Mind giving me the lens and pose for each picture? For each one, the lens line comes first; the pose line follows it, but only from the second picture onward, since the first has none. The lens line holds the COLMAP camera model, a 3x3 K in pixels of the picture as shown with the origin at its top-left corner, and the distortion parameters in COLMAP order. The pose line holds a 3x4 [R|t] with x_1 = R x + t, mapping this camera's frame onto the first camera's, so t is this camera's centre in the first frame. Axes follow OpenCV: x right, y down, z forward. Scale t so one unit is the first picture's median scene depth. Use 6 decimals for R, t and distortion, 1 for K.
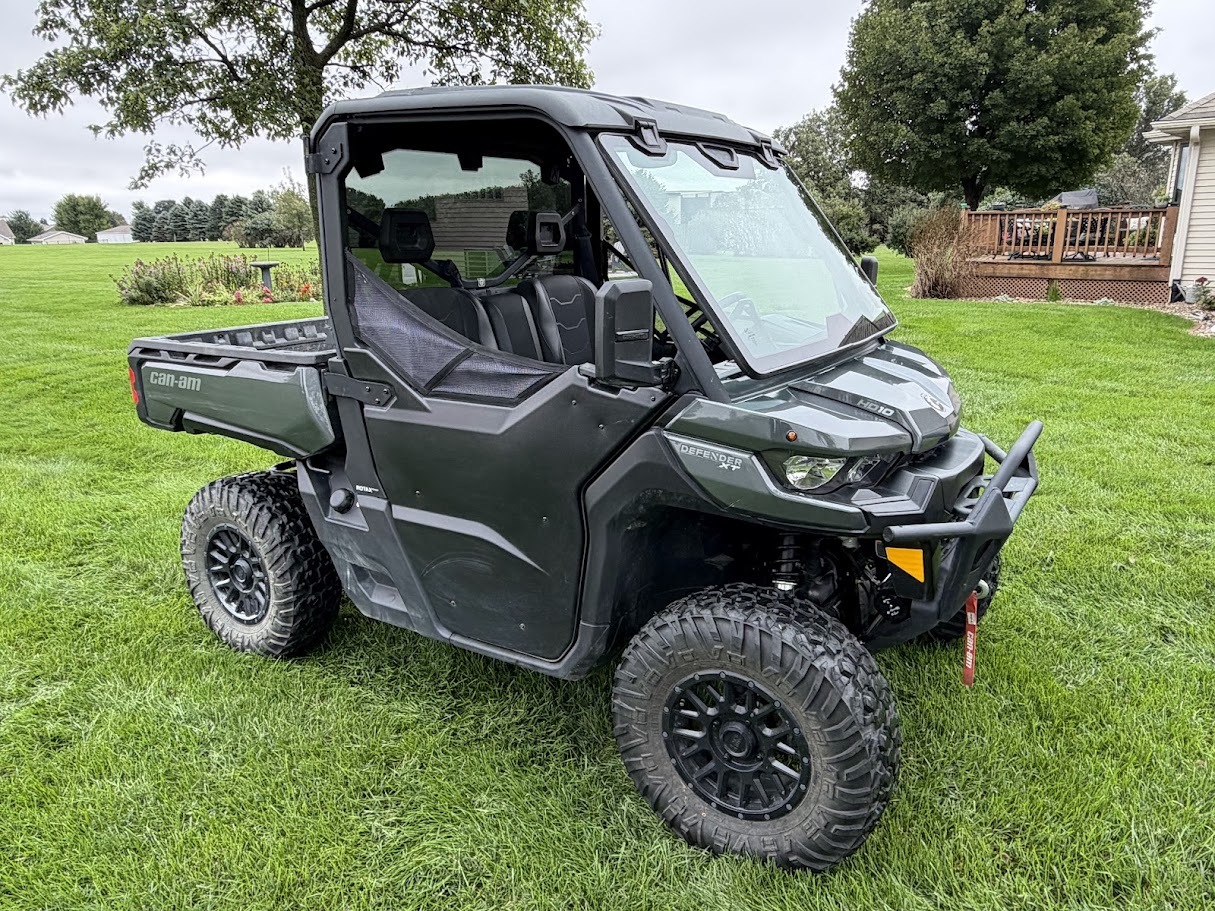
lens RADIAL K [[923.3, 0, 607.5], [0, 923.3, 455.5], [0, 0, 1]] dist [-0.000348, 0.003100]
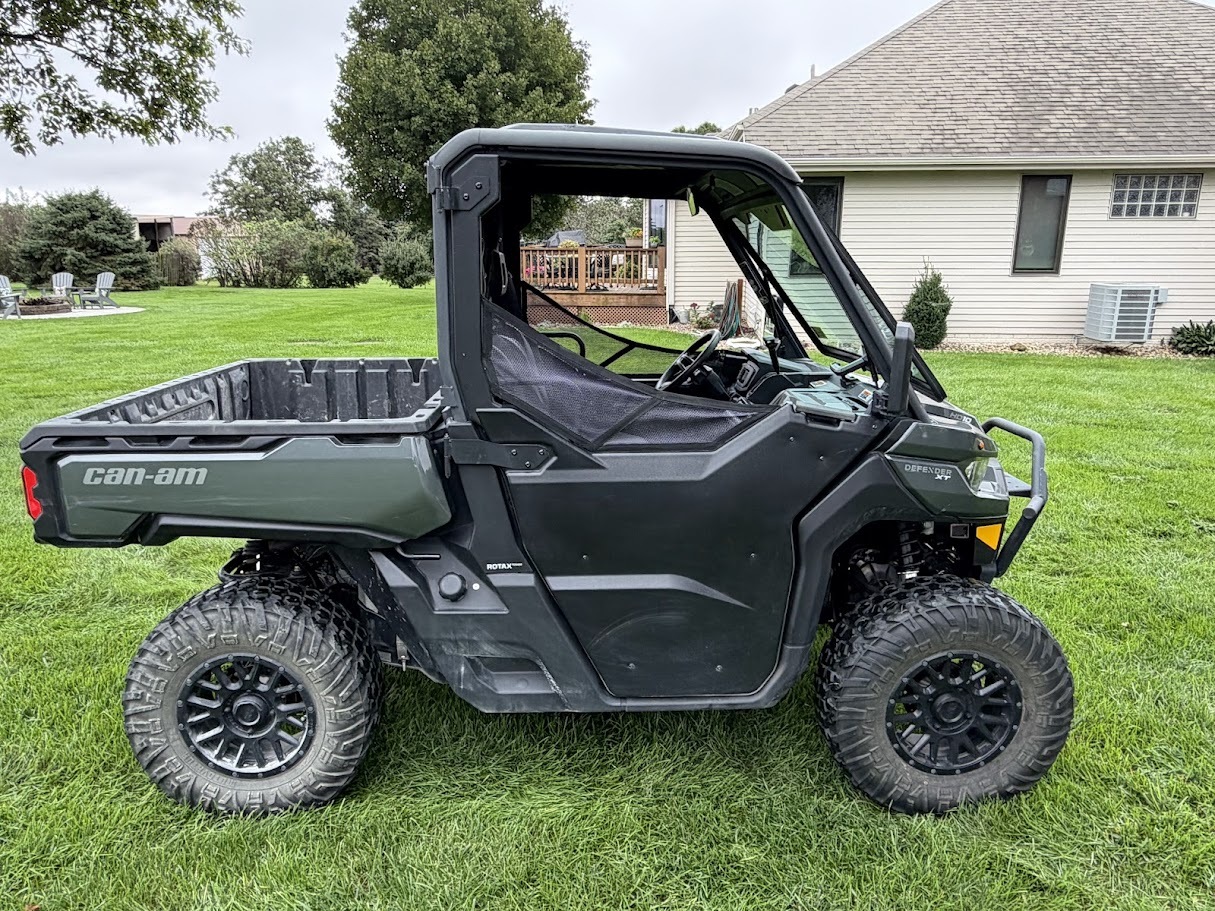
lens RADIAL K [[915.7, 0, 607.0], [0, 915.7, 449.0], [0, 0, 1]] dist [-0.004413, 0.000628]
pose [[0.804103, -0.111198, 0.583998, -0.578079], [0.131487, 0.991288, 0.007706, -0.057895], [-0.579767, 0.070591, 0.811718, 0.192789]]
